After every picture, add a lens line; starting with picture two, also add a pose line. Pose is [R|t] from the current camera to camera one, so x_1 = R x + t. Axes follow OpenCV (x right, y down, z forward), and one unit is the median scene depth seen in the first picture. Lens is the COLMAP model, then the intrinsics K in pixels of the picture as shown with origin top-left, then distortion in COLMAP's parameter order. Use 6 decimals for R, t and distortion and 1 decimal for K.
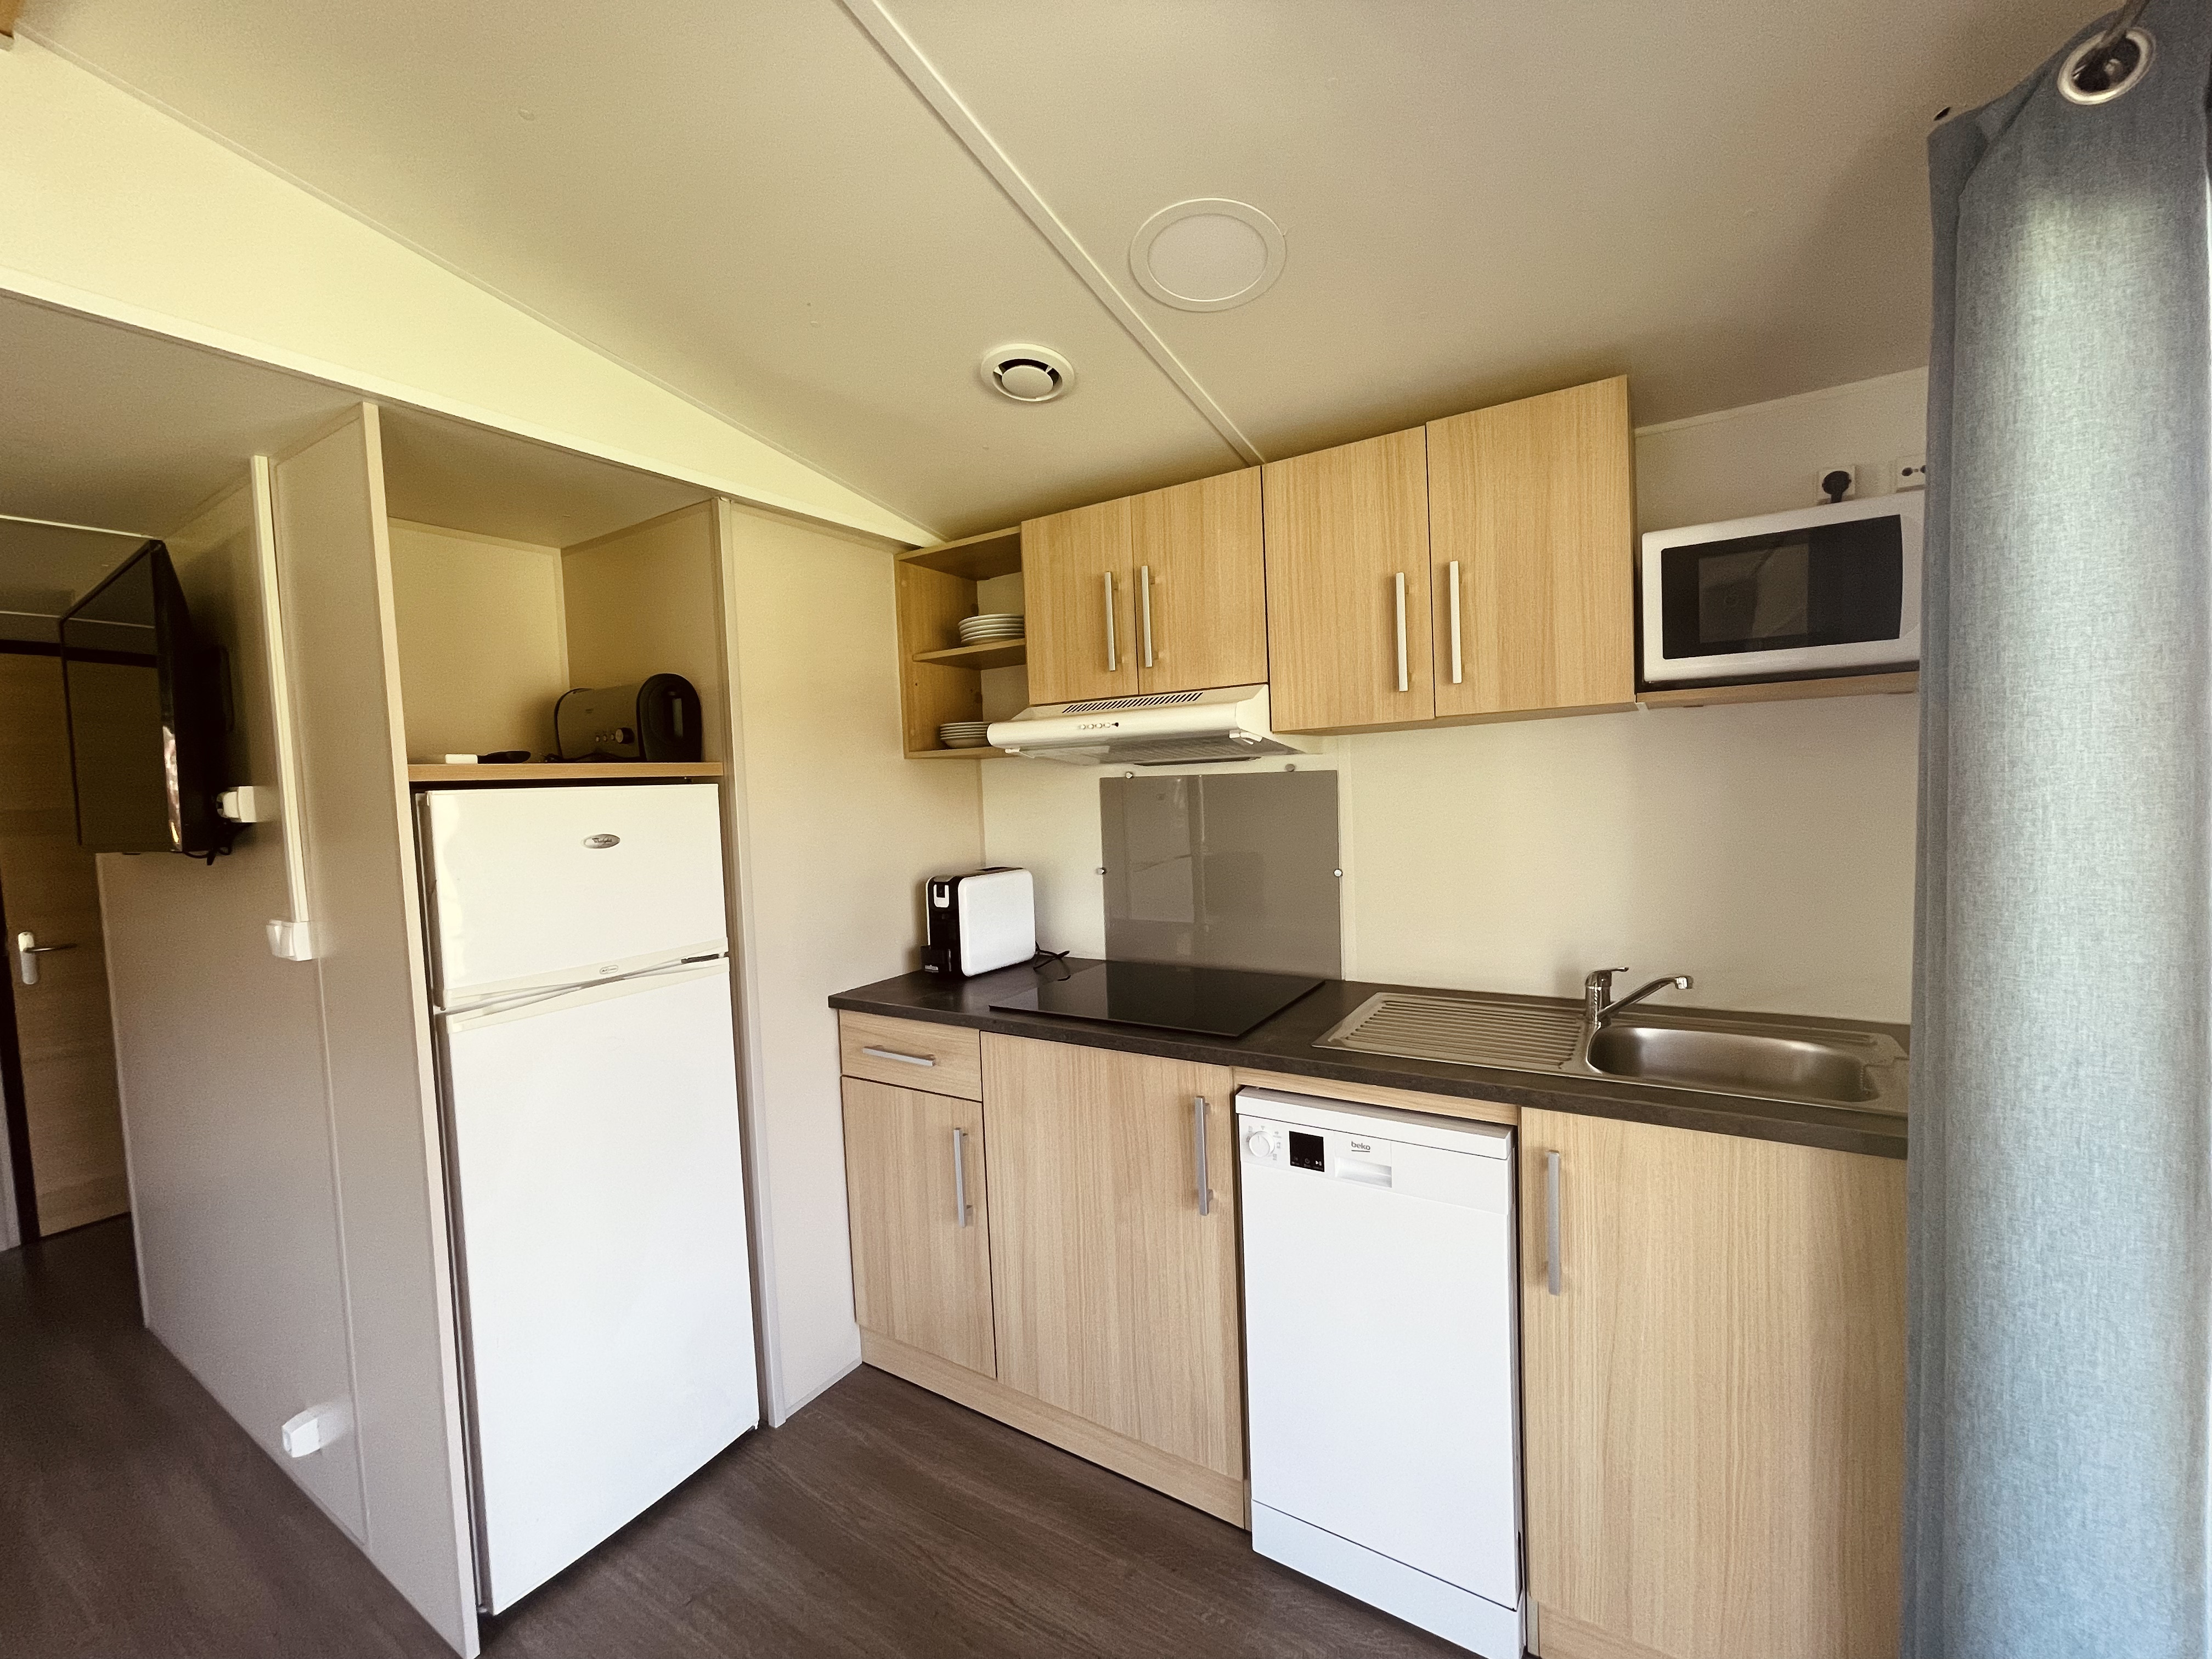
lens RADIAL K [[895.0, 0, 1105.1], [0, 895.0, 822.2], [0, 0, 1]] dist [-0.006362, 0.001221]
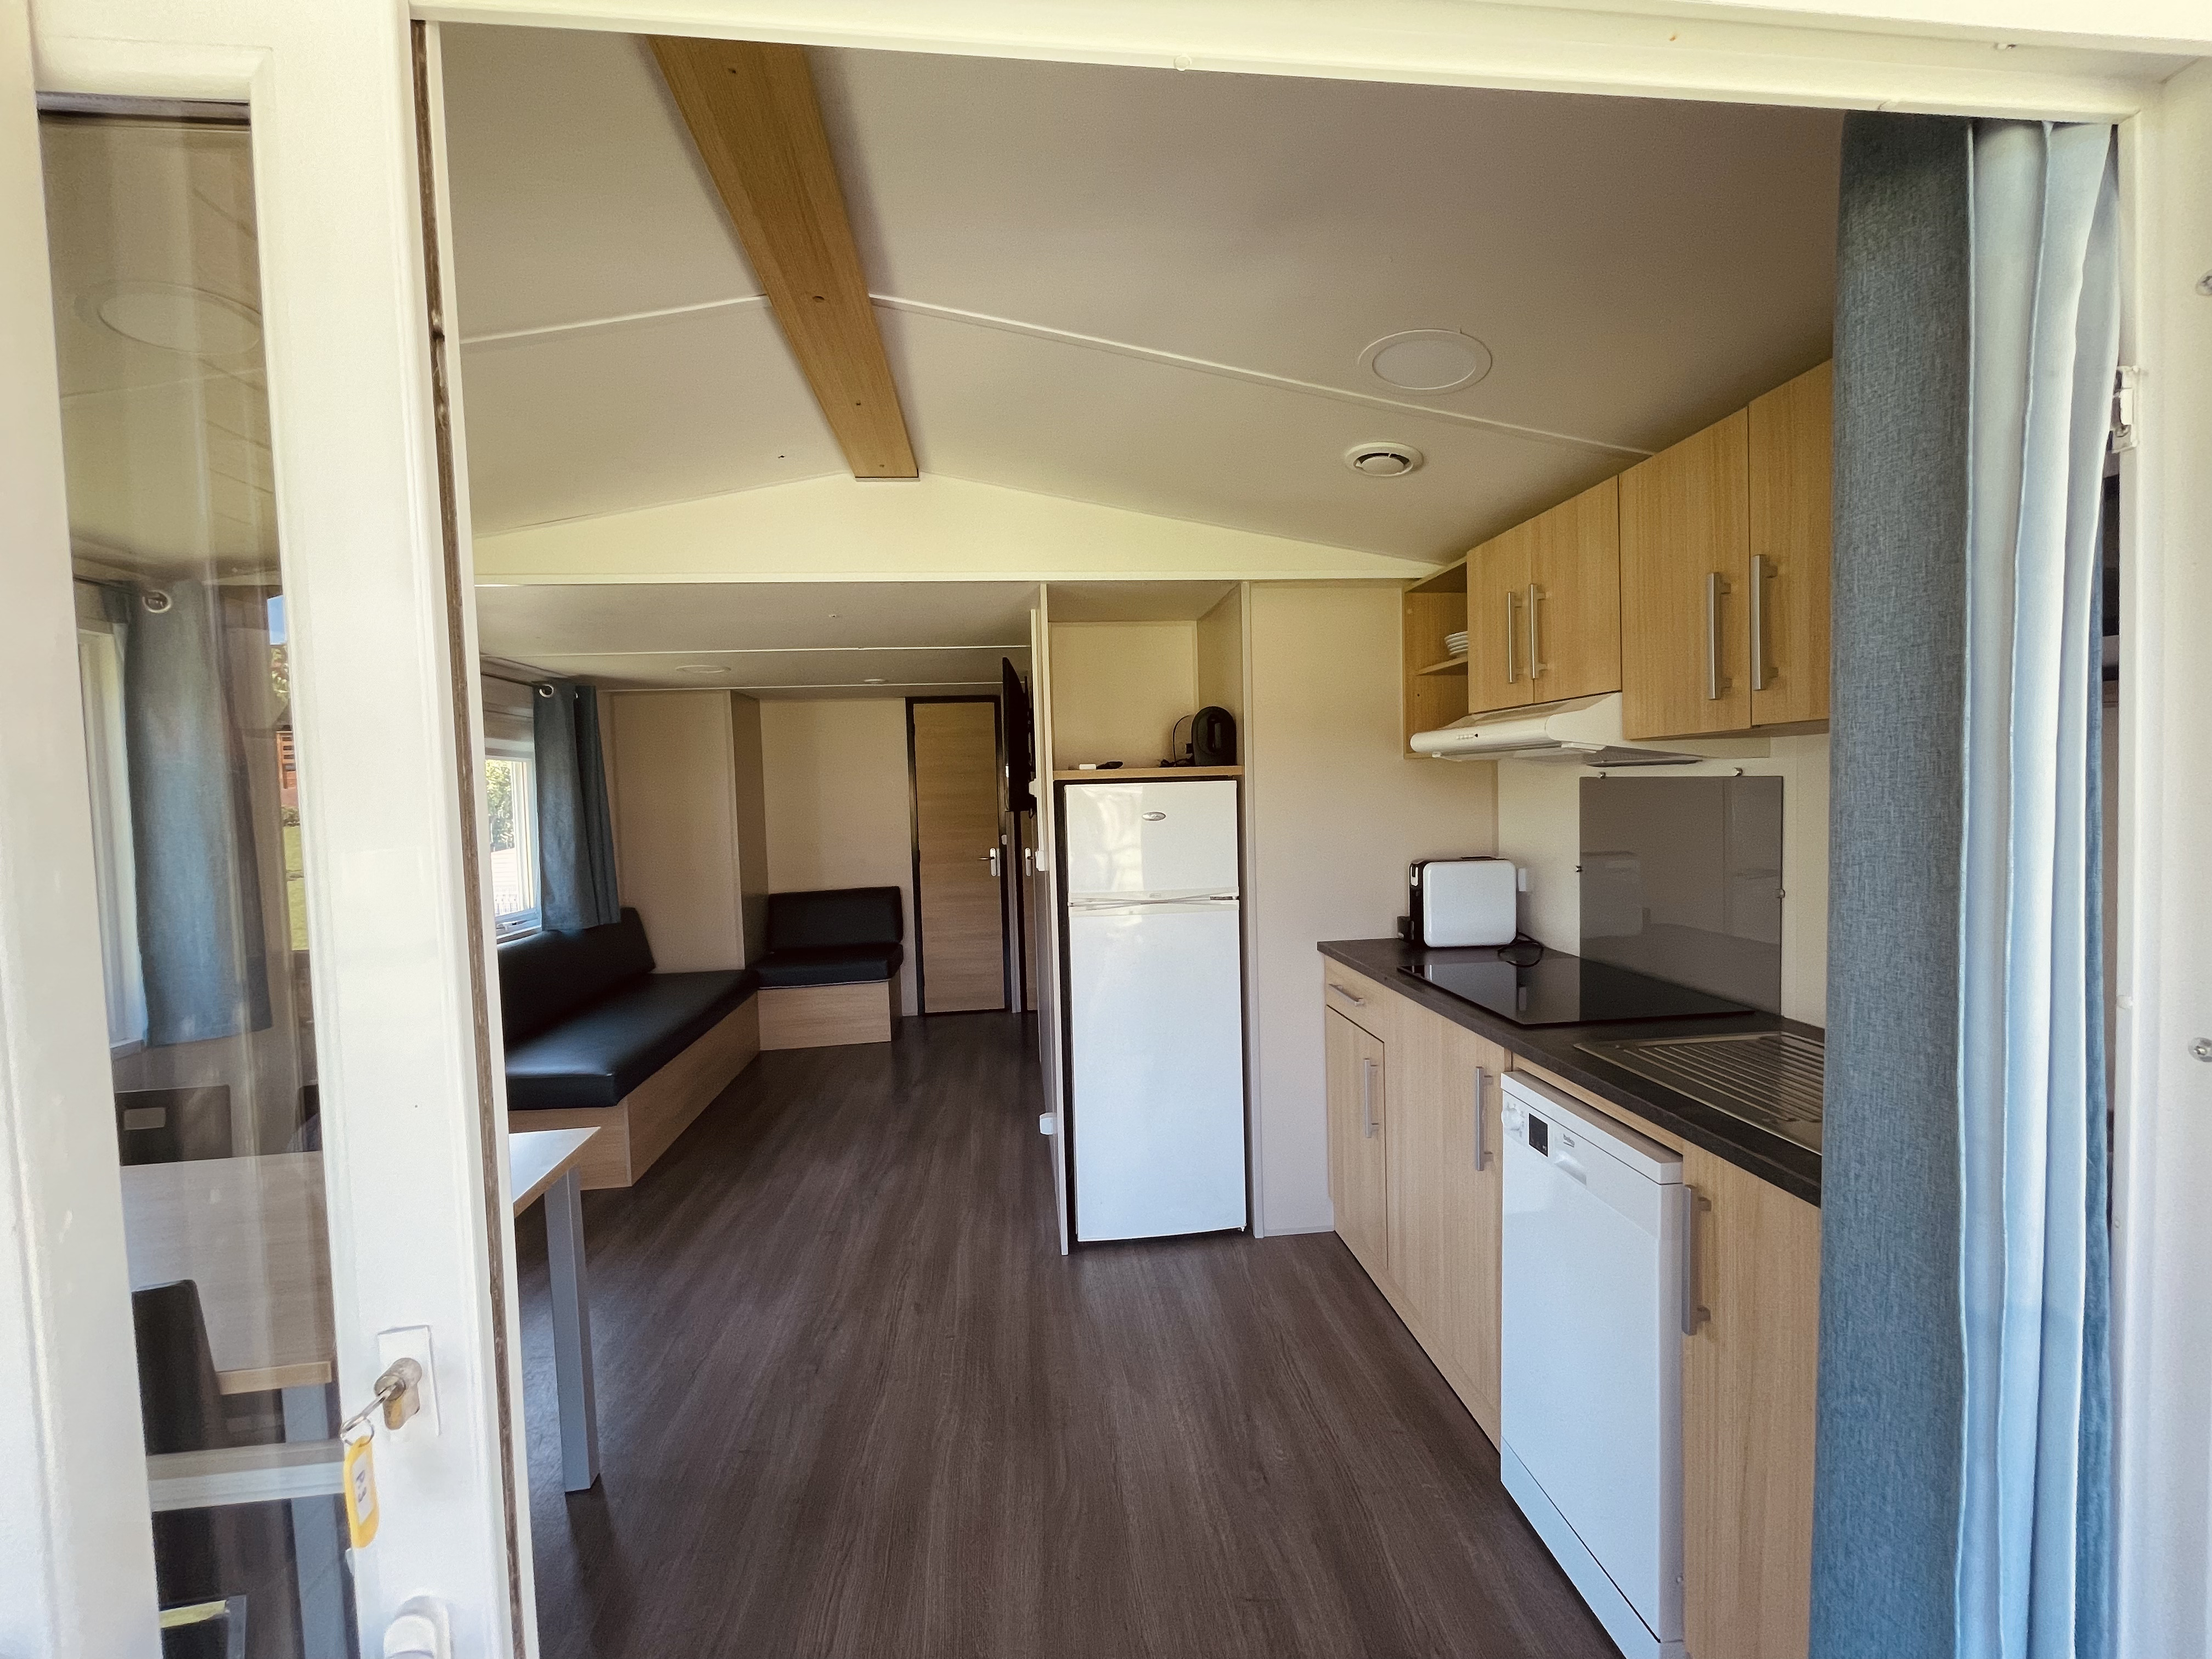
lens RADIAL K [[895.0, 0, 1096.6], [0, 895.0, 817.9], [0, 0, 1]] dist [-0.006362, 0.001221]
pose [[0.613574, 0.050891, -0.787996, 0.569104], [-0.031748, 0.998704, 0.039779, -0.032639], [0.788999, 0.000610, 0.614394, -0.068608]]
